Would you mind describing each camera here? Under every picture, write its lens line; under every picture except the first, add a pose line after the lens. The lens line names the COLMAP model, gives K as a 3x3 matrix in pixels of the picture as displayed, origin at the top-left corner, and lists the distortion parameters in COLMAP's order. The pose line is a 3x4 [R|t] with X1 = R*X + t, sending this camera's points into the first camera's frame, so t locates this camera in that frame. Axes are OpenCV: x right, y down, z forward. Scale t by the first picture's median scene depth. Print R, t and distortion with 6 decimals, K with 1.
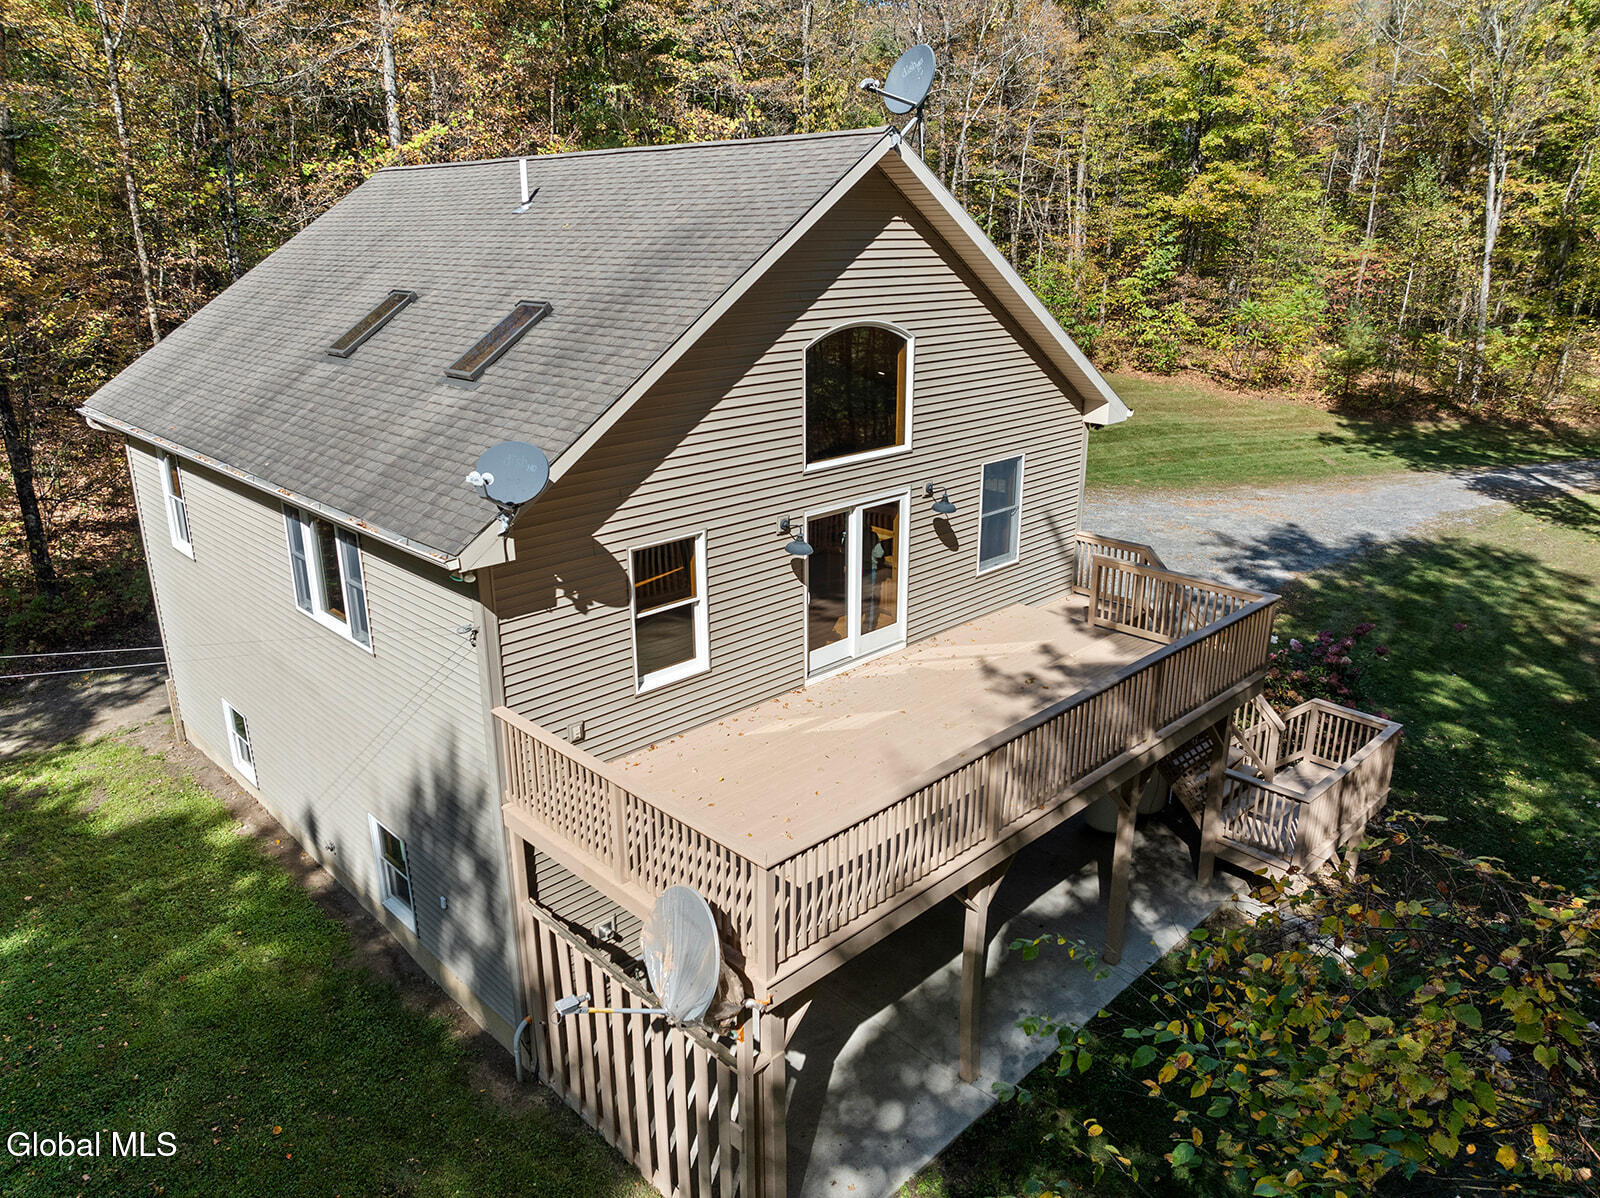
lens RADIAL K [[1115.5, 0, 800.0], [0, 1115.5, 599.0], [0, 0, 1]] dist [-0.037270, 0.004166]
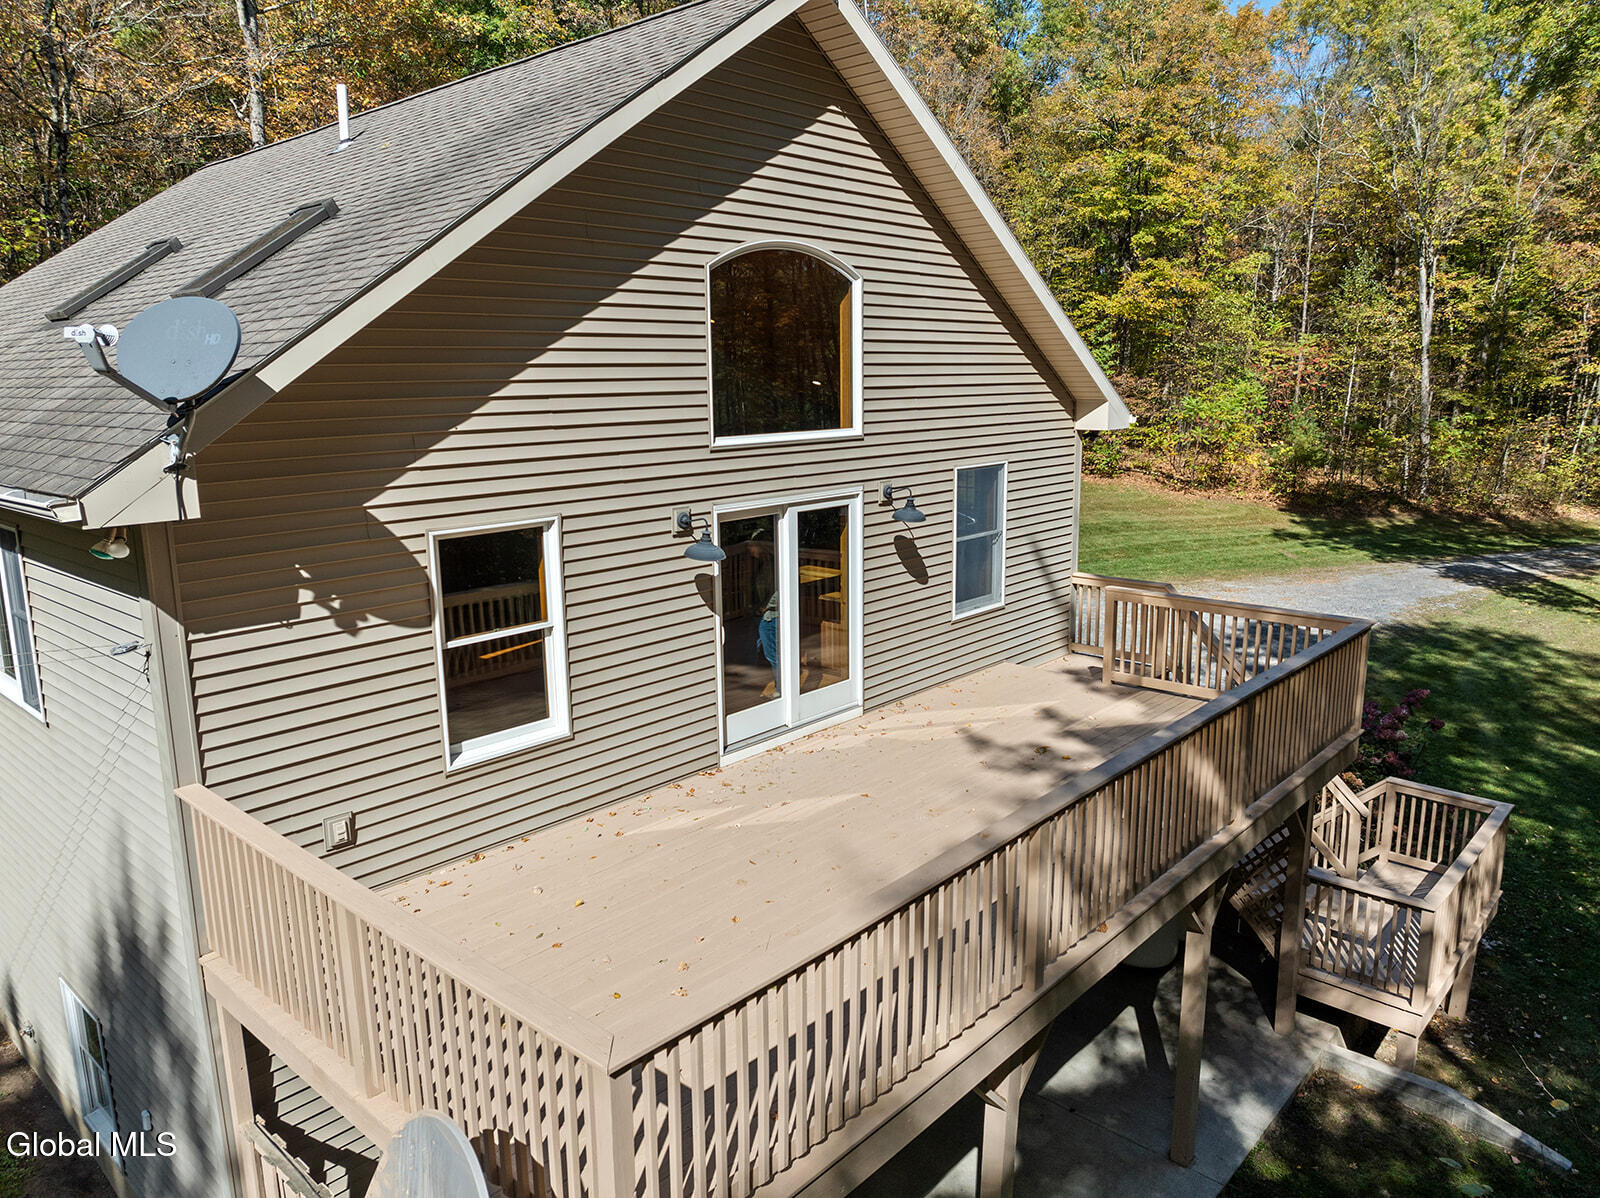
lens RADIAL K [[1115.5, 0, 800.0], [0, 1115.5, 599.0], [0, 0, 1]] dist [-0.037270, 0.004166]
pose [[0.998075, -0.020431, 0.058559, 0.014117], [0.027565, 0.991931, -0.123748, 0.057761], [-0.055558, 0.125124, 0.990584, 0.281786]]
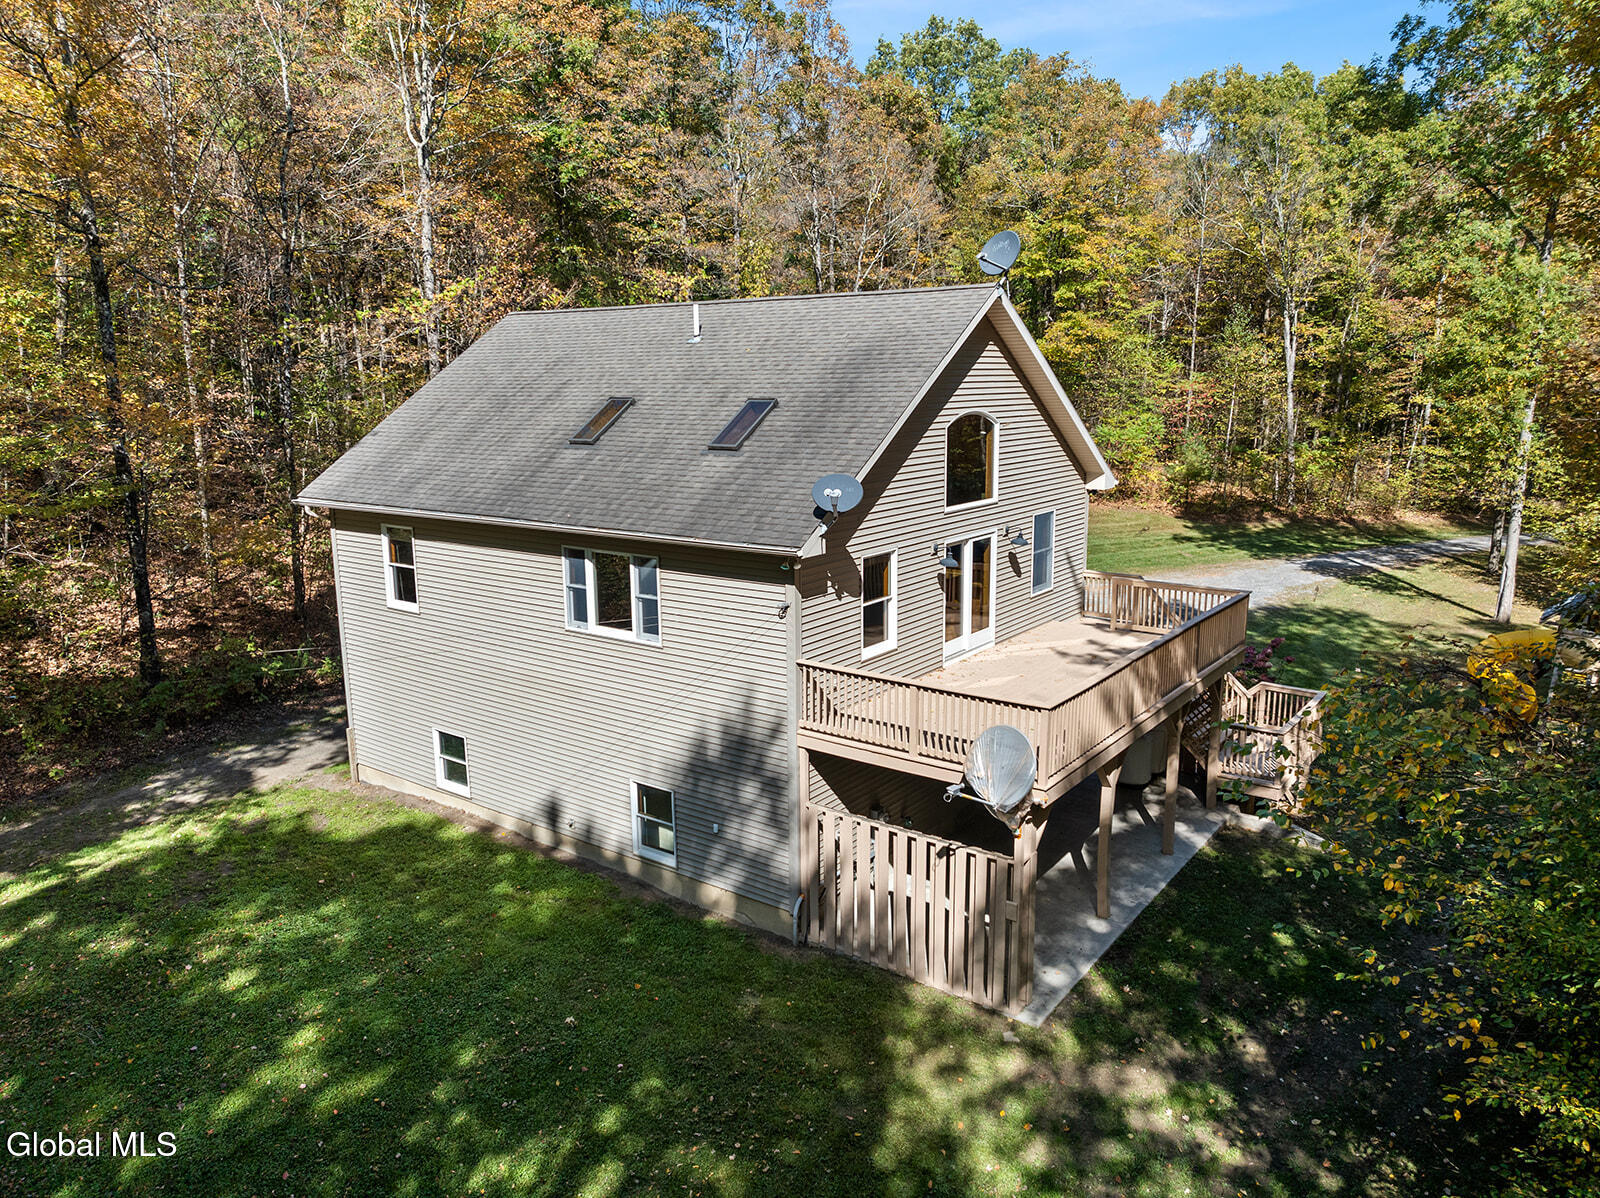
lens RADIAL K [[1118.7, 0, 800.0], [0, 1118.7, 599.0], [0, 0, 1]] dist [0.001366, -0.092854]
pose [[0.987806, -0.038544, 0.150840, -0.352423], [0.057495, 0.990695, -0.123361, 0.144095], [-0.144682, 0.130529, 0.980831, -0.333039]]
